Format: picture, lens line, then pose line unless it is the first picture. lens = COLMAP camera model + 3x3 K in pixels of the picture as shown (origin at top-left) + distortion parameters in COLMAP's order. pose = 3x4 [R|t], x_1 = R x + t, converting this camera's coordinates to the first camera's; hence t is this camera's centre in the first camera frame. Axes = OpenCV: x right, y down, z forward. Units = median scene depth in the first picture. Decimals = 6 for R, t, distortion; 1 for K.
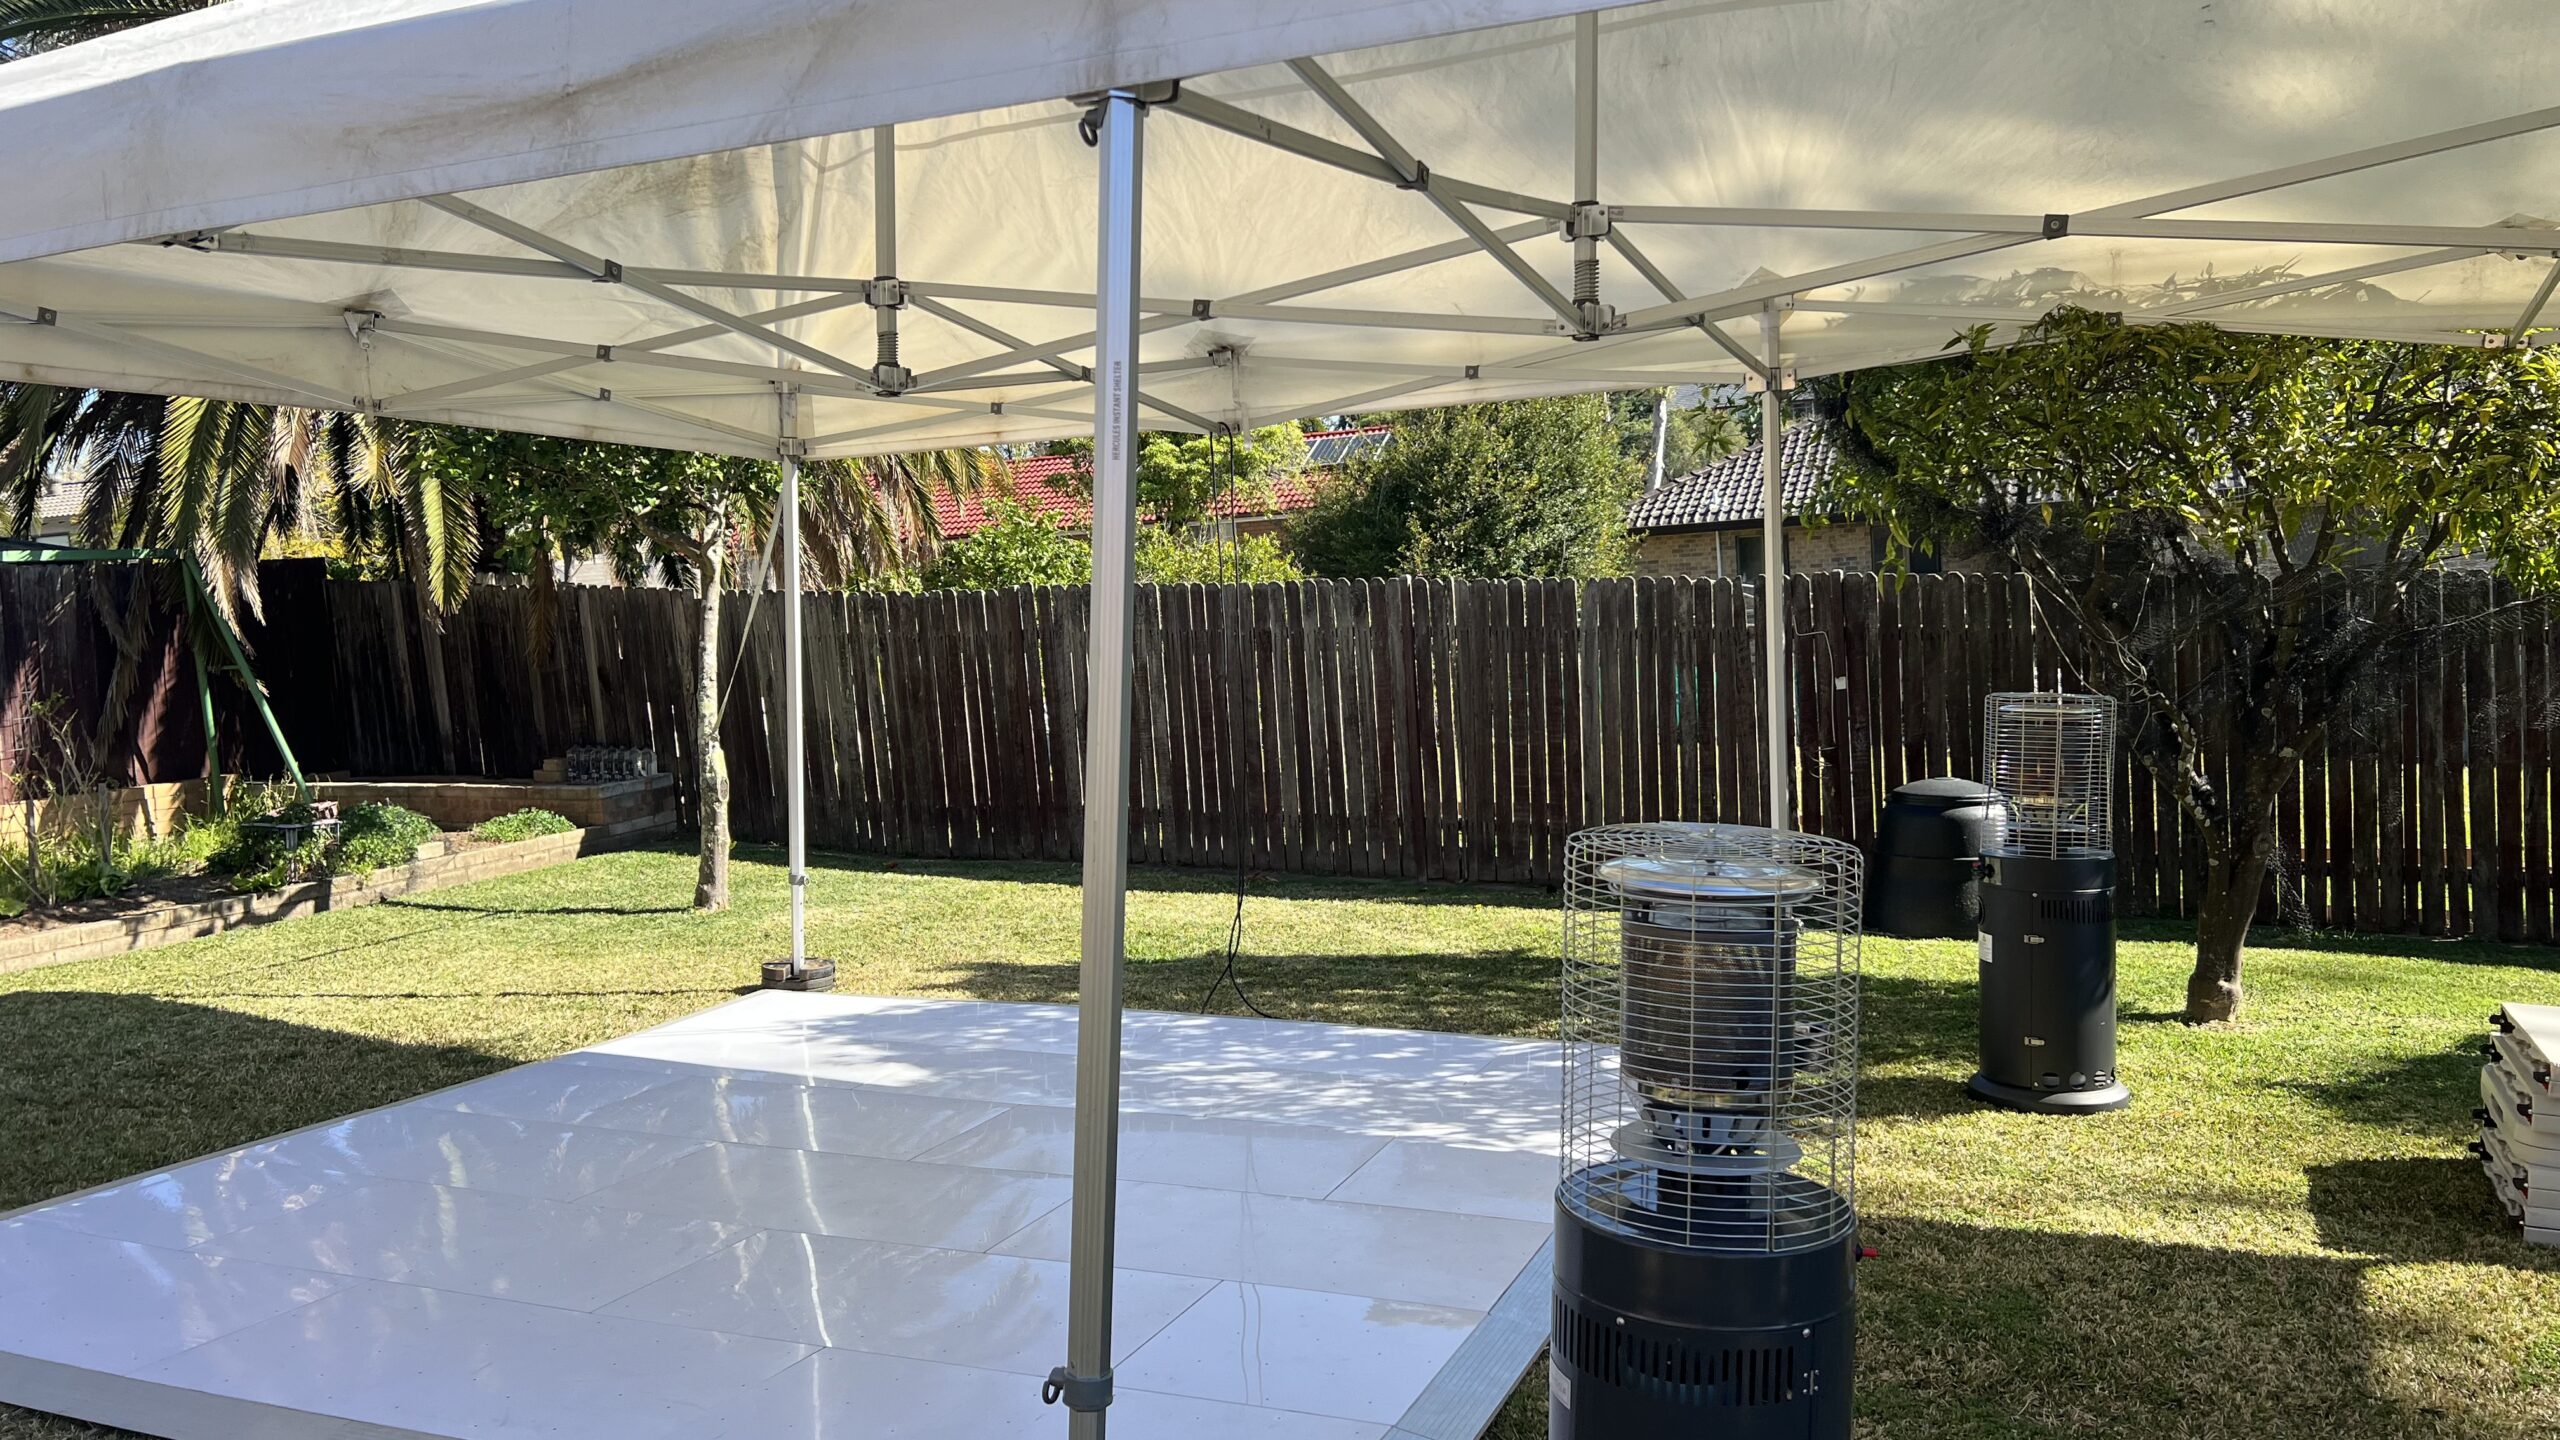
lens RADIAL K [[1897.3, 0, 1276.1], [0, 1897.3, 708.5], [0, 0, 1]] dist [0.040267, -0.043348]
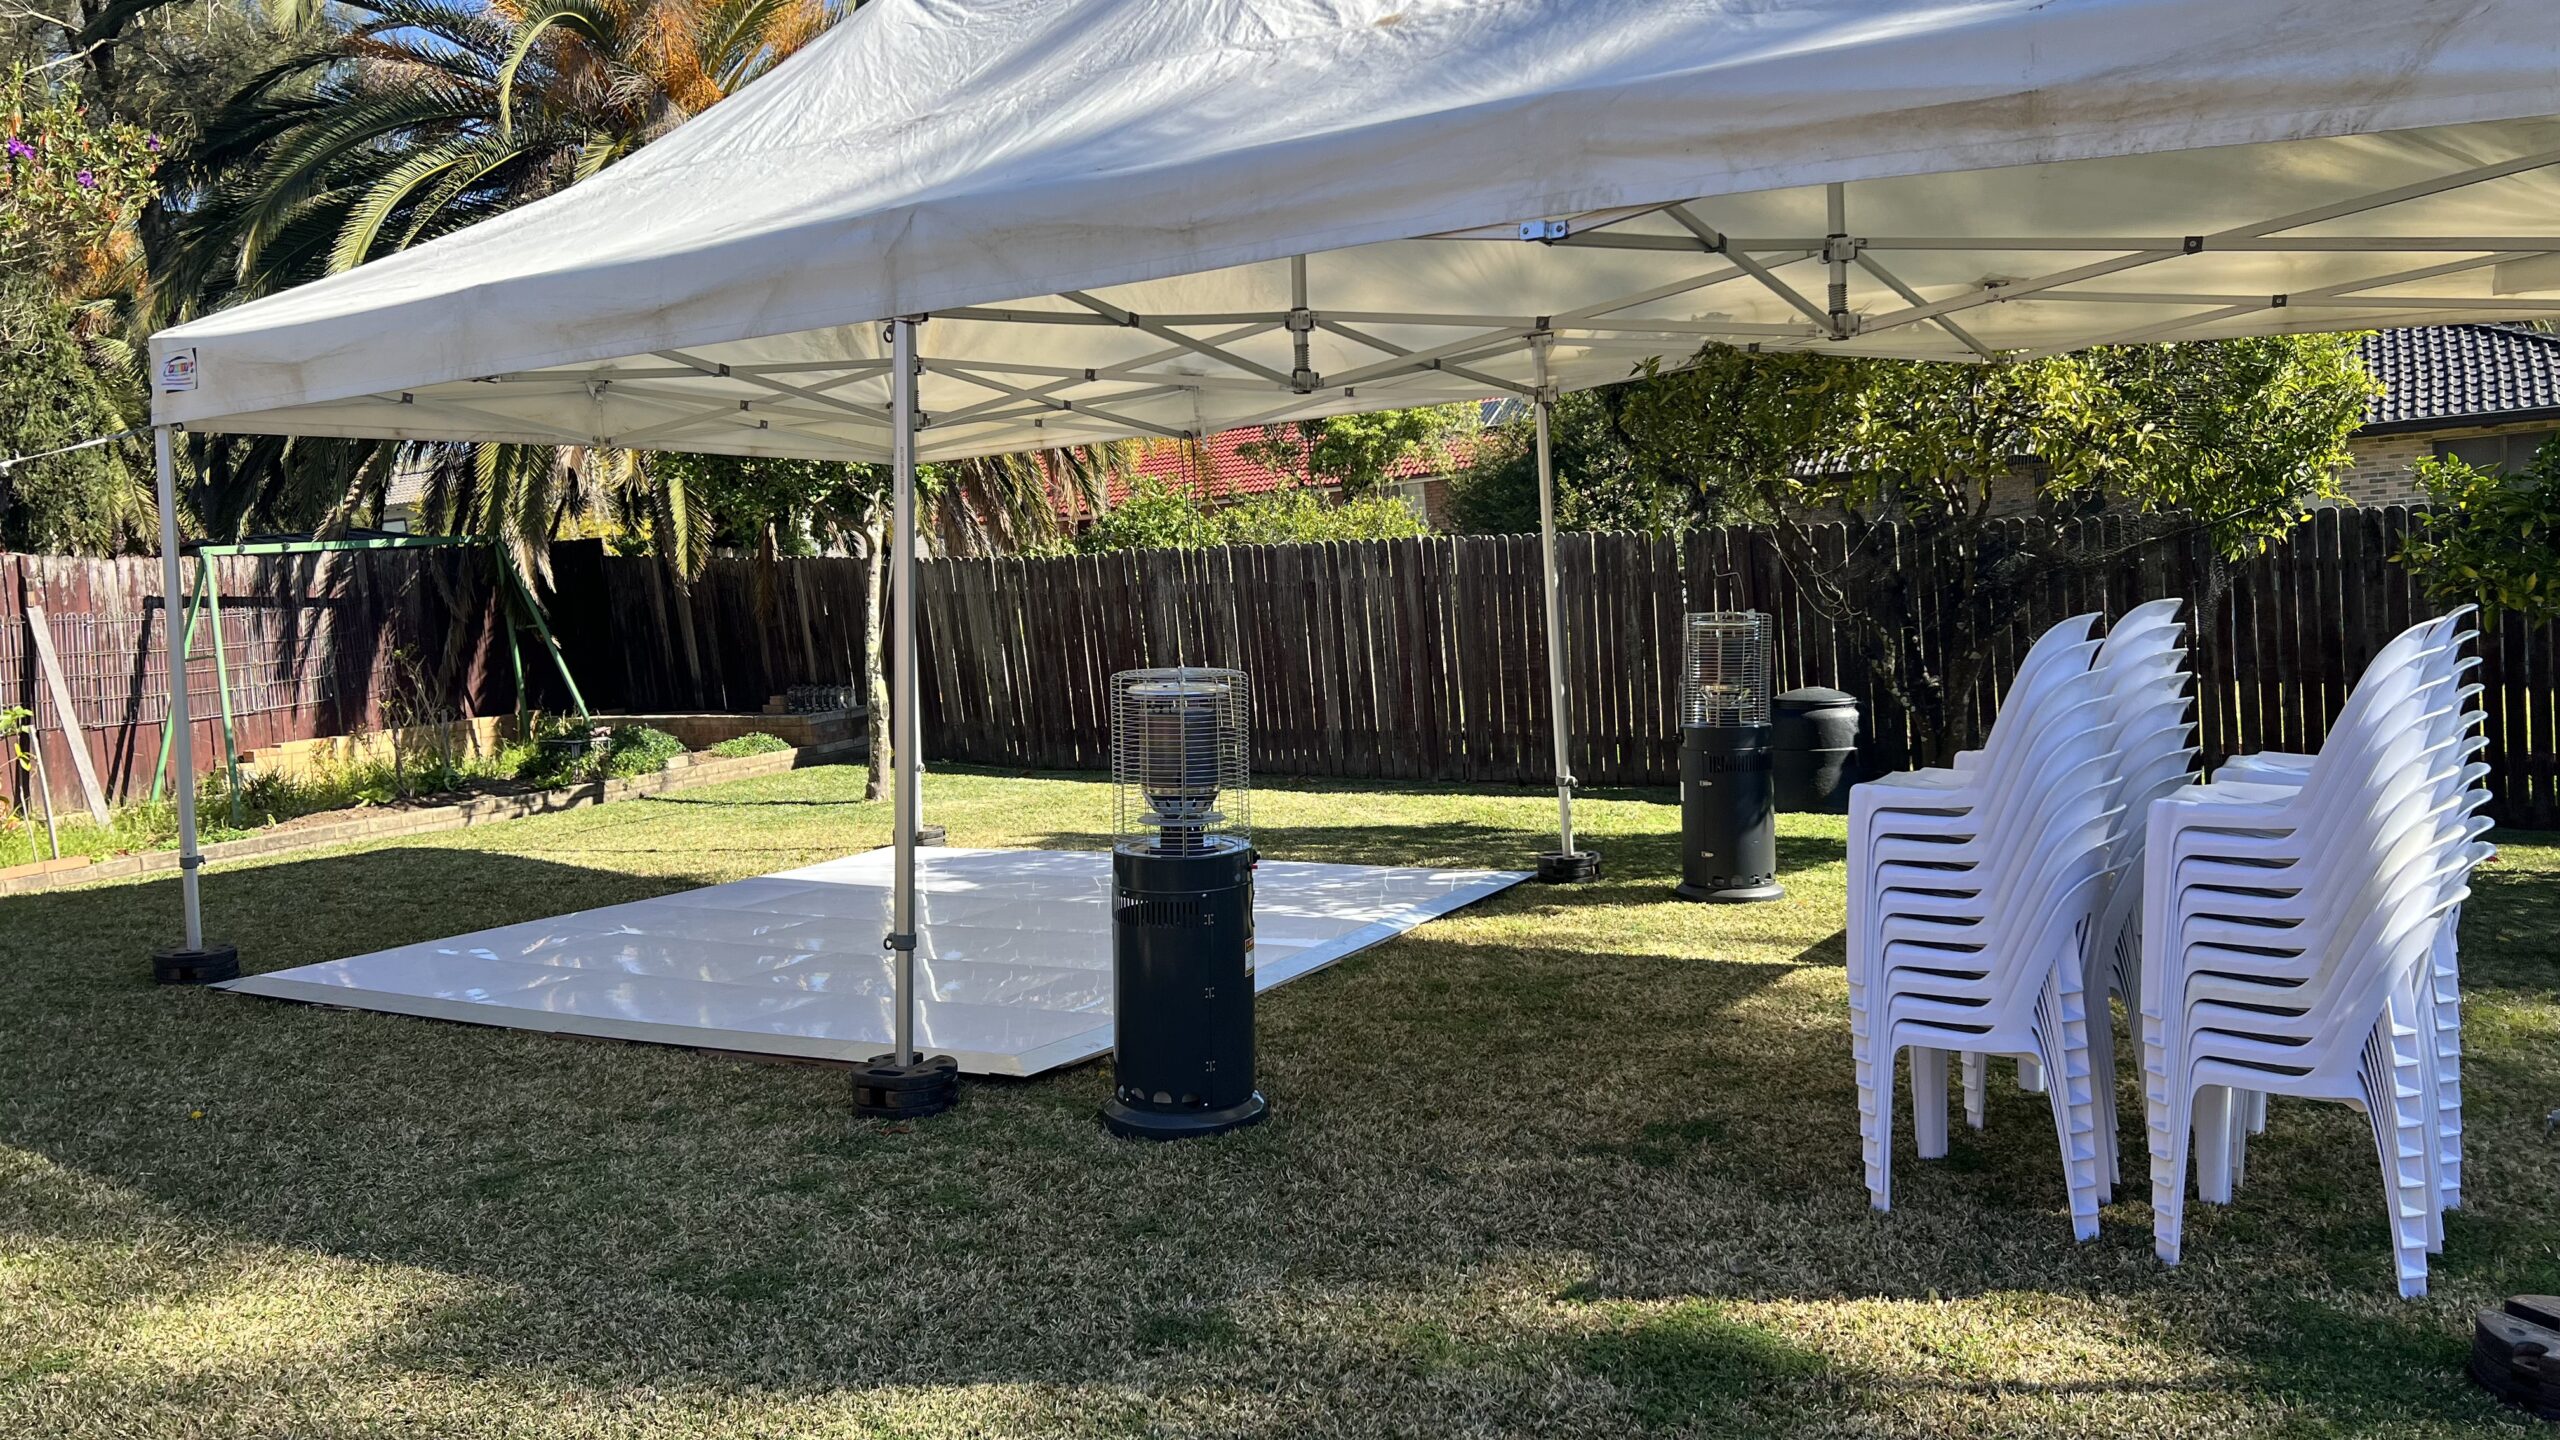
lens RADIAL K [[1897.3, 0, 1287.3], [0, 1897.3, 727.2], [0, 0, 1]] dist [0.040267, -0.043348]
pose [[0.991402, -0.010166, -0.130453, 0.139923], [0.014439, 0.999388, 0.031849, 0.014454], [0.130050, -0.033459, 0.990943, -0.235740]]
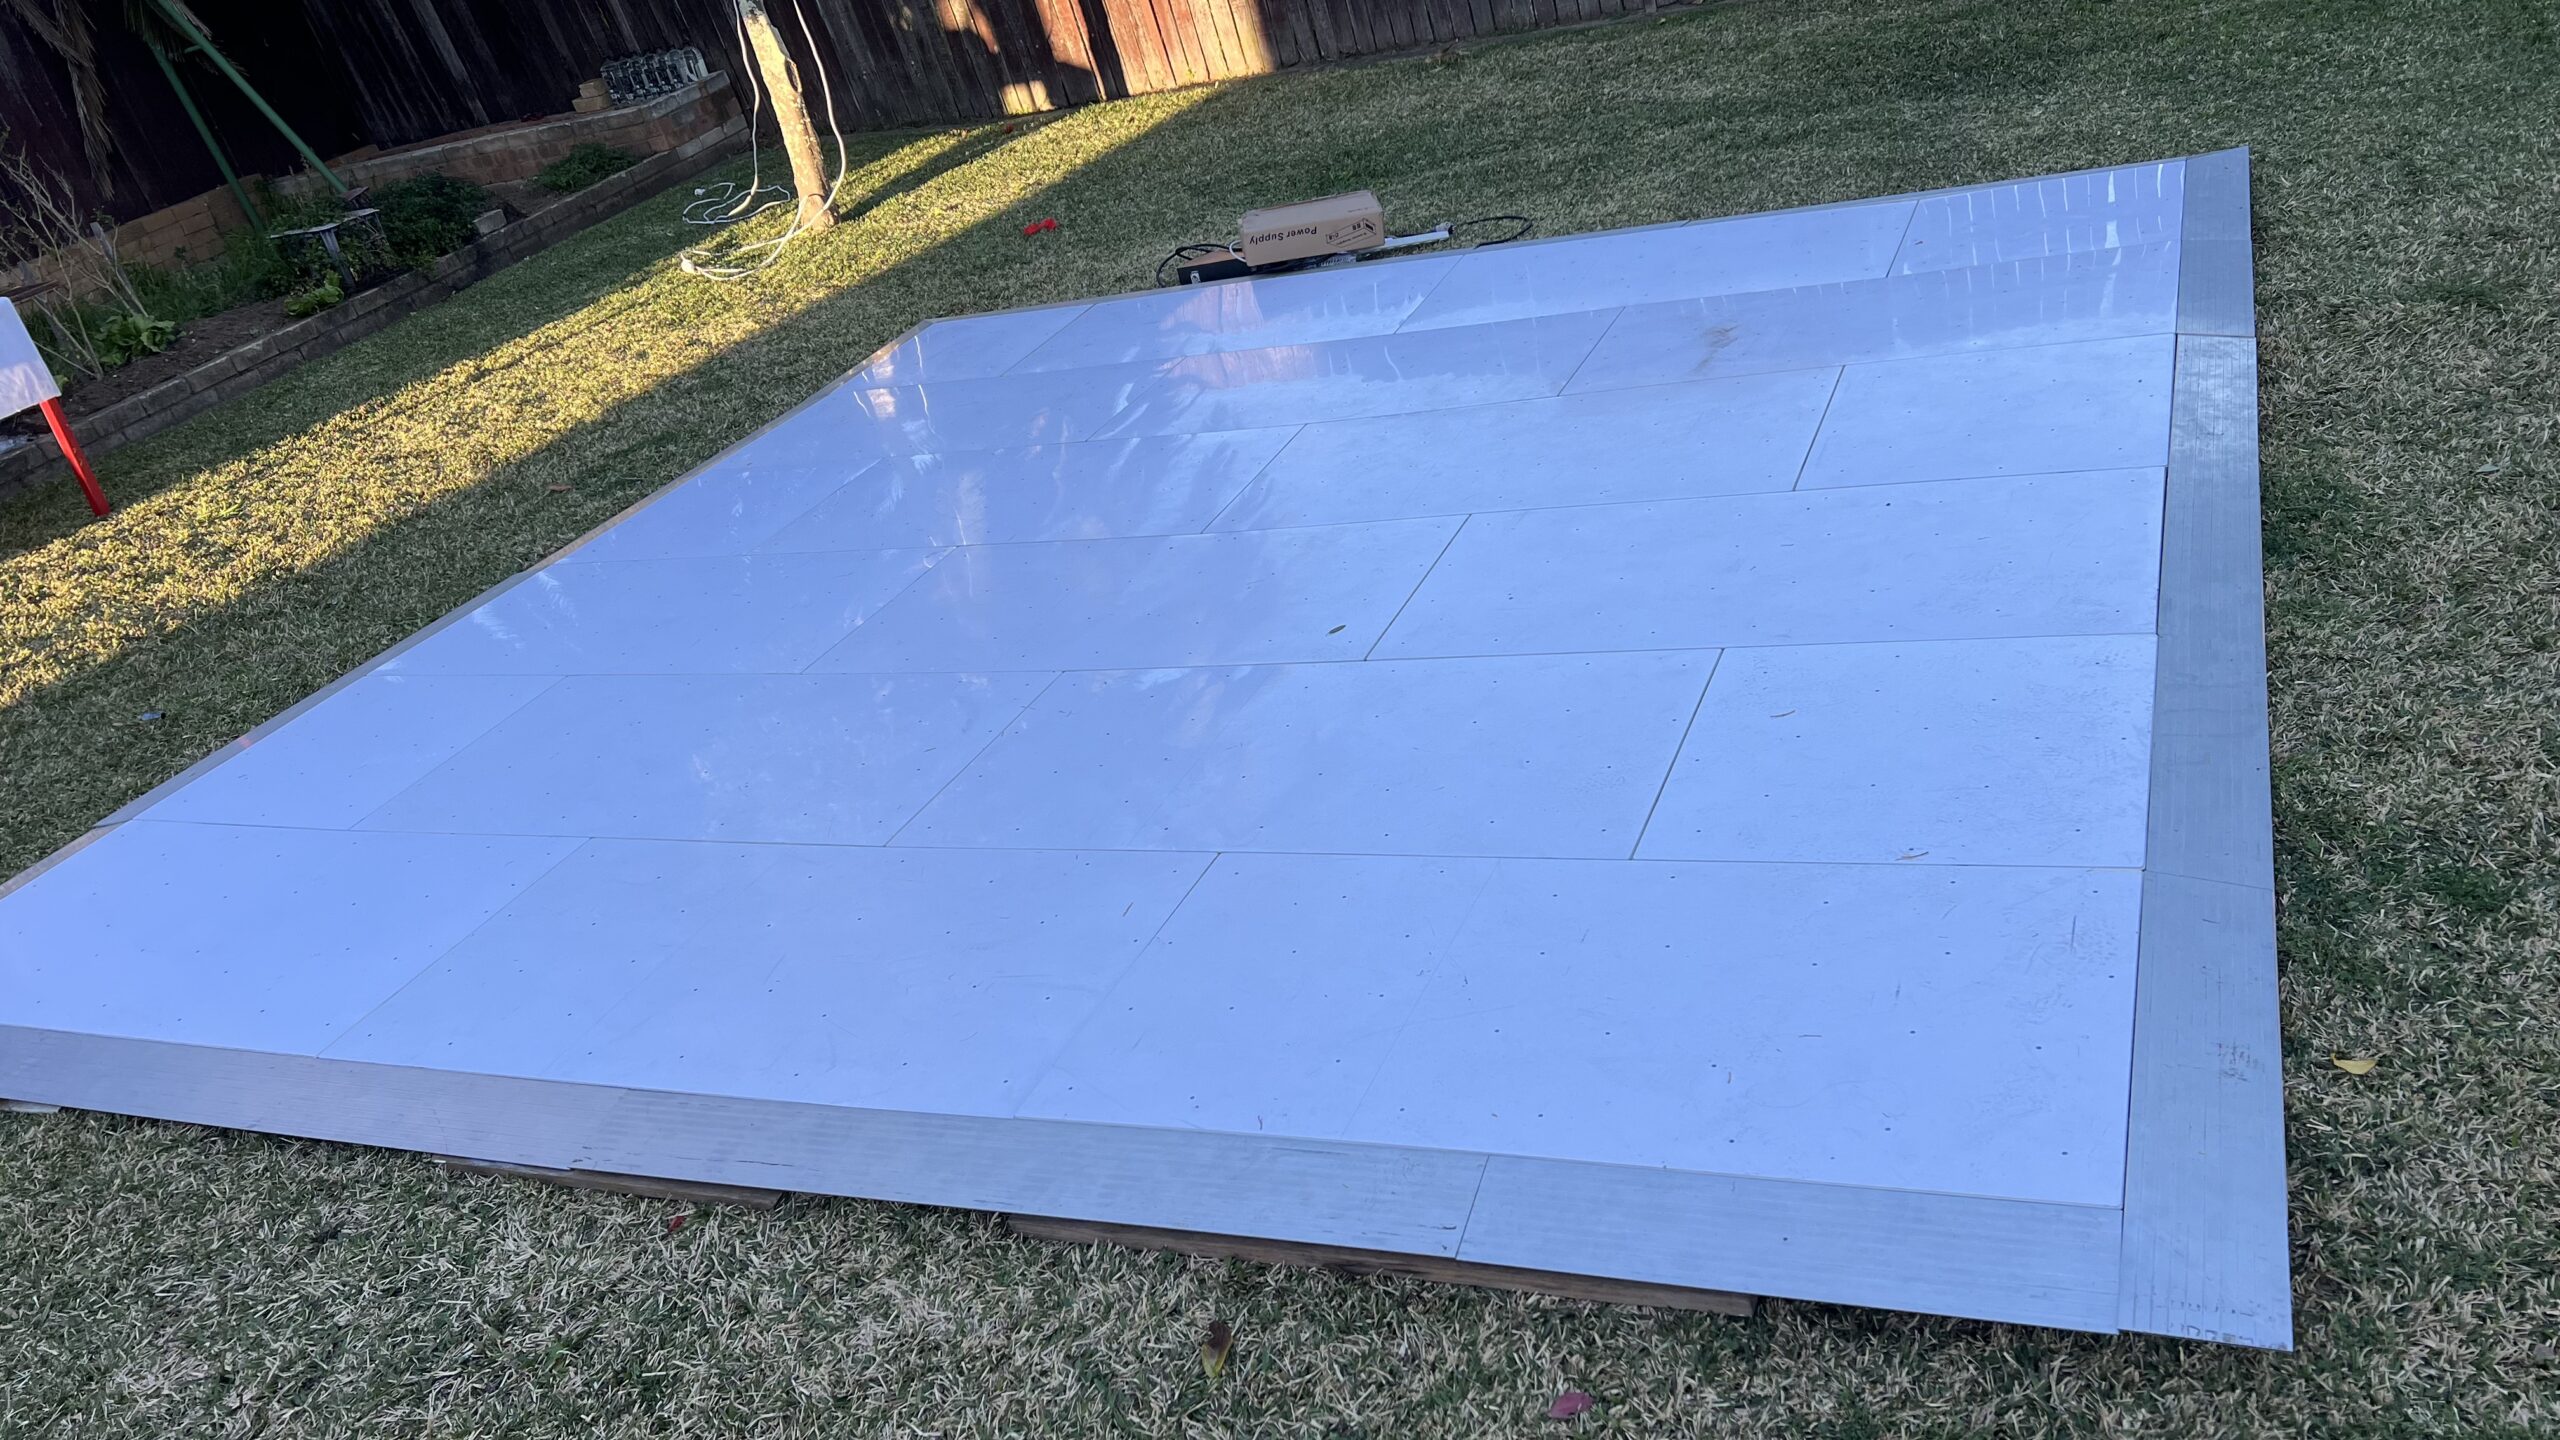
lens RADIAL K [[1897.3, 0, 1272.6], [0, 1897.3, 726.3], [0, 0, 1]] dist [0.040267, -0.043348]
pose [[0.978411, -0.176708, -0.107175, -0.045601], [0.205134, 0.893446, 0.399593, 0.006021], [0.025144, -0.412951, 0.910406, 0.129697]]
